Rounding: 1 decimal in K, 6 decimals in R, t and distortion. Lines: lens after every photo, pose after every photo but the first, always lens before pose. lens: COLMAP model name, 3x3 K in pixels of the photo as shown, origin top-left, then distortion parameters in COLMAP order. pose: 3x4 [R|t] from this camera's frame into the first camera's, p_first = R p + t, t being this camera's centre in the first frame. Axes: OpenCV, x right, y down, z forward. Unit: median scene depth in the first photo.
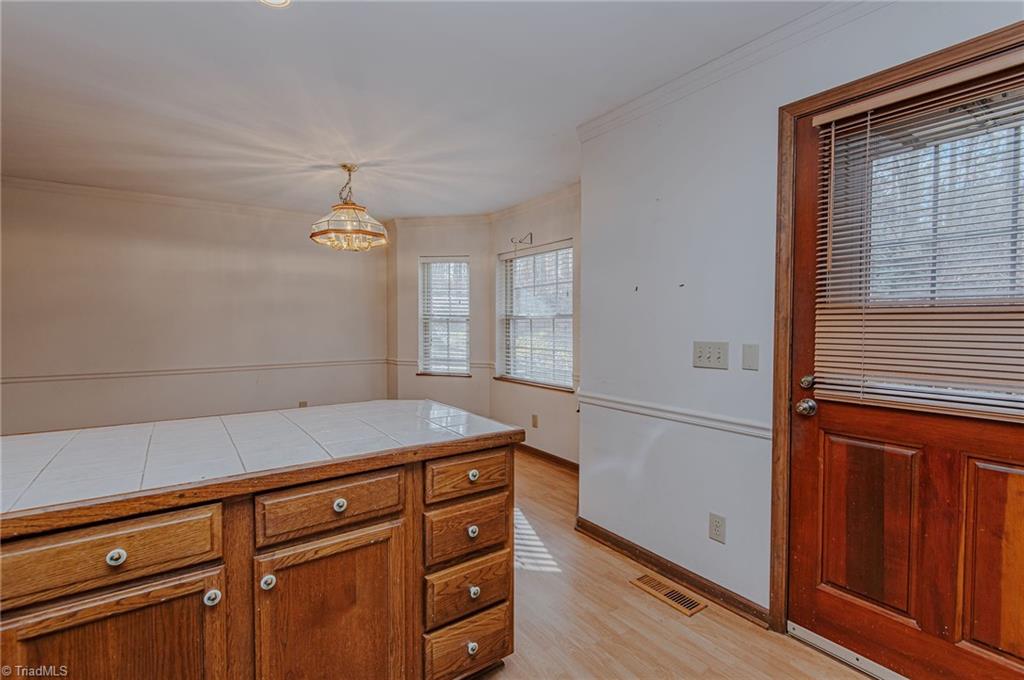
lens RADIAL K [[460.4, 0, 510.5], [0, 460.4, 335.2], [0, 0, 1]] dist [0.025912, -0.019246]
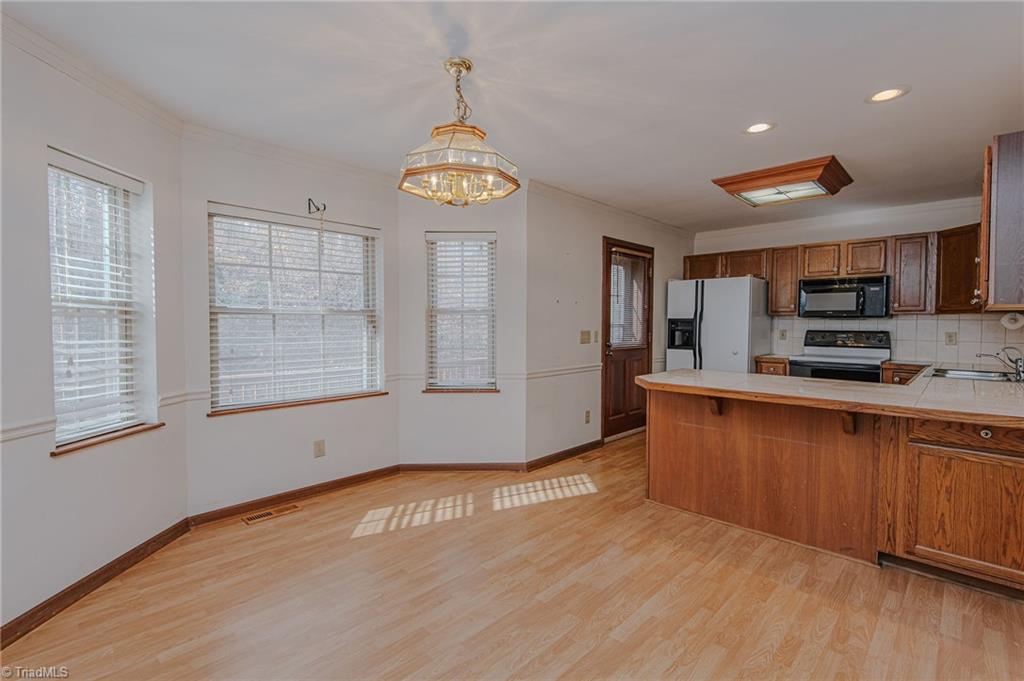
lens RADIAL K [[460.4, 0, 510.5], [0, 460.4, 335.7], [0, 0, 1]] dist [0.025912, -0.019246]
pose [[-0.172286, -0.023825, 0.984759, -0.663406], [0.026690, 0.999228, 0.028845, -0.013639], [-0.984685, 0.031253, -0.171517, 0.711115]]
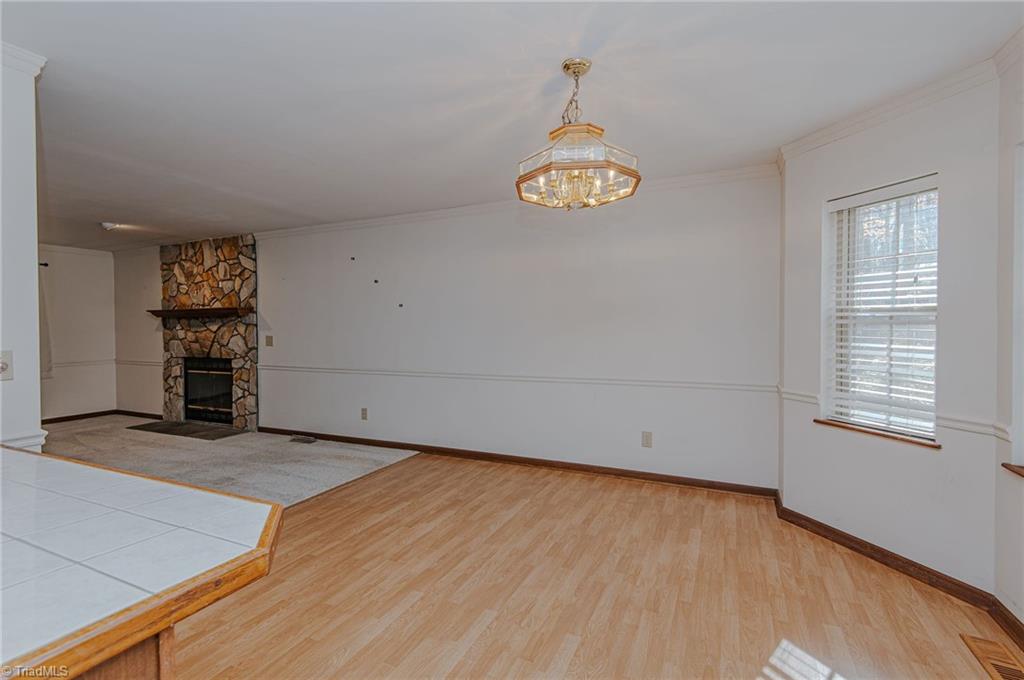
lens RADIAL K [[460.4, 0, 510.5], [0, 460.4, 335.2], [0, 0, 1]] dist [0.025912, -0.019246]
pose [[0.491159, 0.013590, -0.870964, 0.095019], [-0.023242, 0.999727, 0.002492, -0.008634], [0.870760, 0.019019, 0.491341, 0.430424]]
